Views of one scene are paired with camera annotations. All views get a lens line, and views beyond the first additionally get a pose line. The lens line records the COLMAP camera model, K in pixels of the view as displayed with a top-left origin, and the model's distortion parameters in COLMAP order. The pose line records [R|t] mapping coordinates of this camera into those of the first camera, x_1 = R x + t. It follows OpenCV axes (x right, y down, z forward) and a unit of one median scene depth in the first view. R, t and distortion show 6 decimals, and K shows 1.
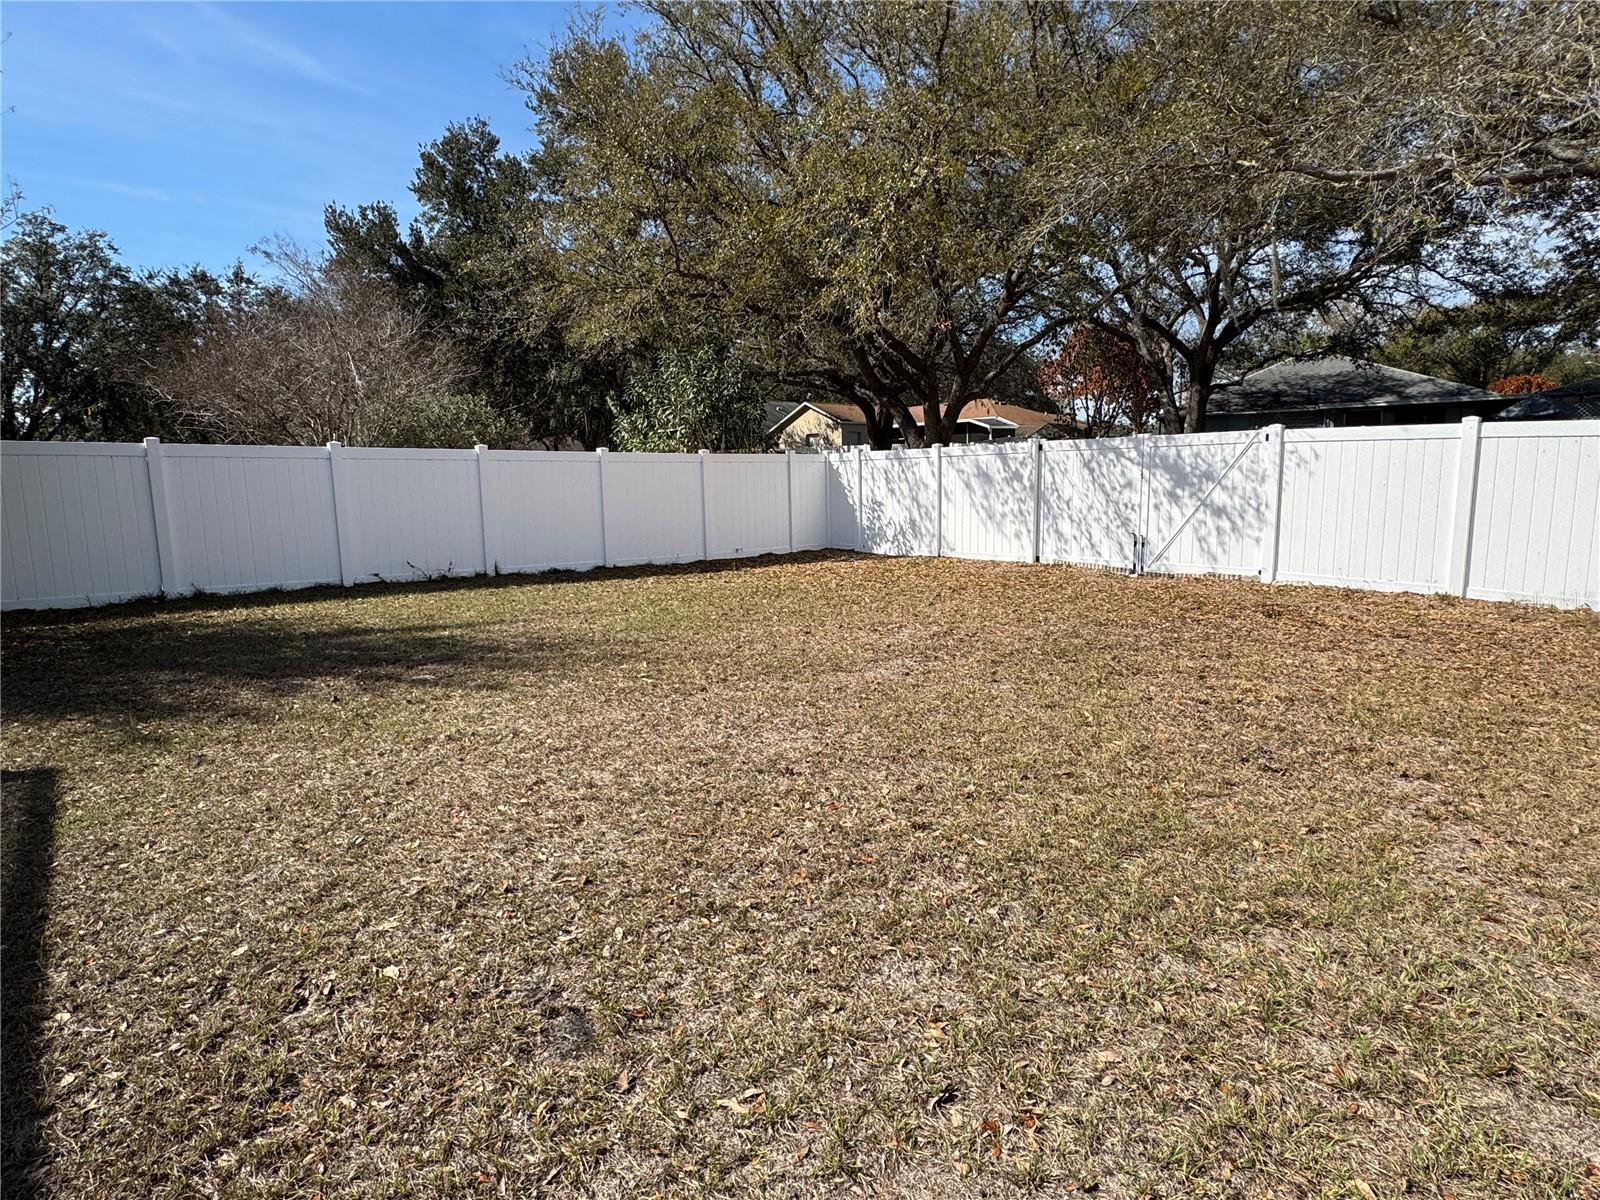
lens RADIAL K [[857.6, 0, 810.4], [0, 857.6, 594.3], [0, 0, 1]] dist [0.003293, -0.001506]
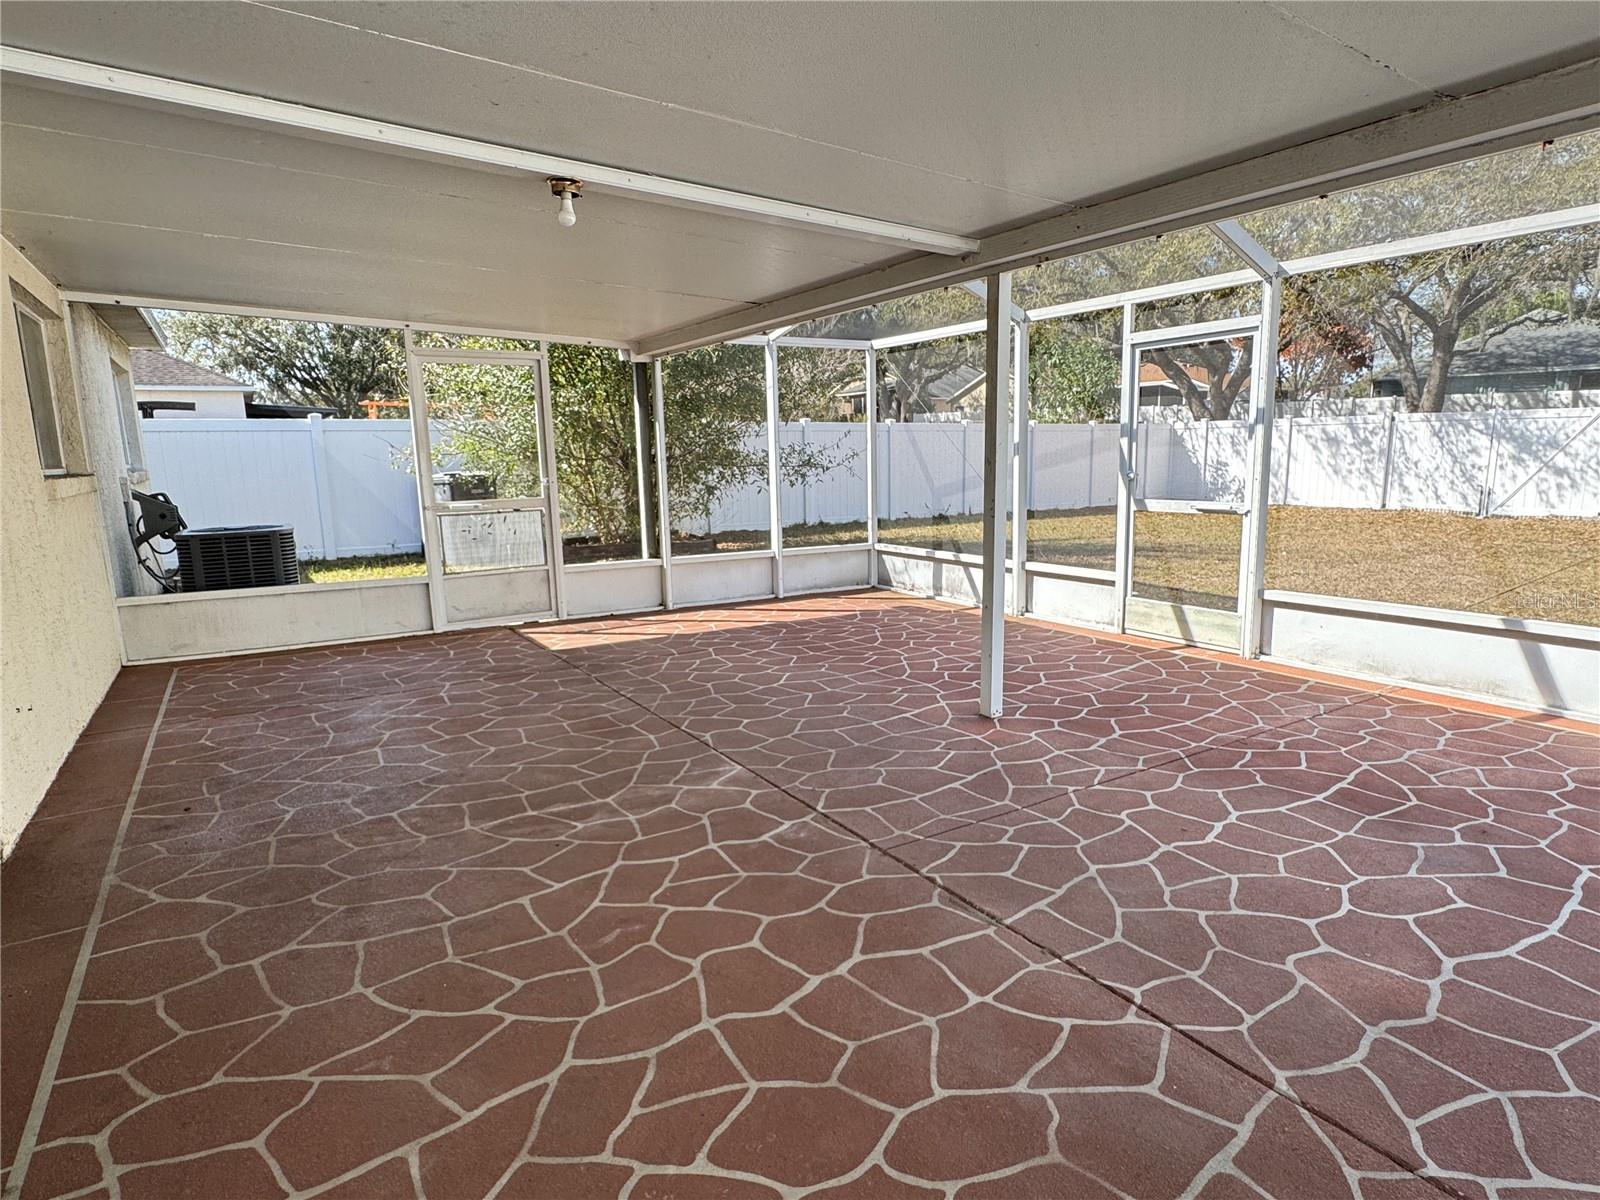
lens RADIAL K [[857.6, 0, 816.1], [0, 857.6, 592.6], [0, 0, 1]] dist [0.003293, -0.001506]
pose [[0.991970, 0.025141, -0.123947, -0.425783], [-0.019200, 0.998619, 0.048897, 0.041622], [0.125005, -0.046124, 0.991083, -0.403251]]
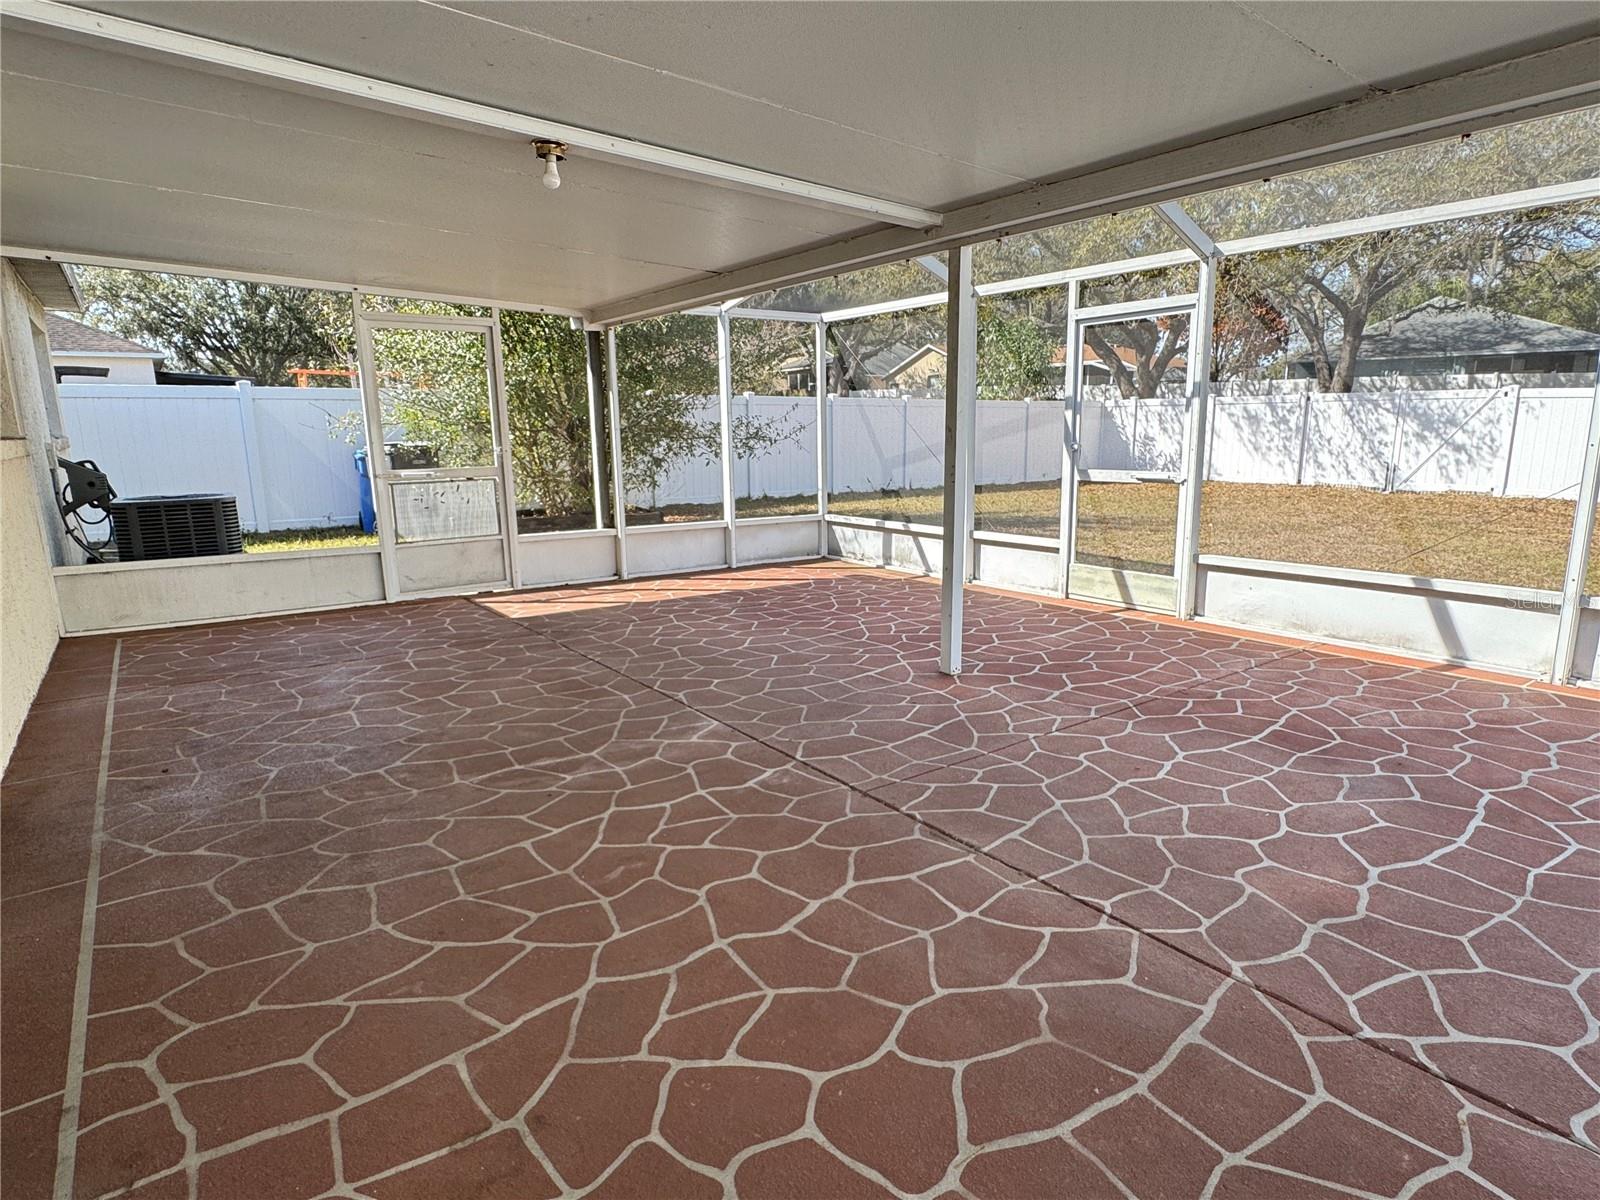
lens RADIAL K [[857.6, 0, 812.9], [0, 857.6, 590.4], [0, 0, 1]] dist [0.003293, -0.001506]
pose [[0.998497, 0.020915, -0.050664, -0.440012], [-0.017299, 0.997342, 0.070784, 0.048316], [0.052010, -0.069801, 0.996204, -0.417978]]
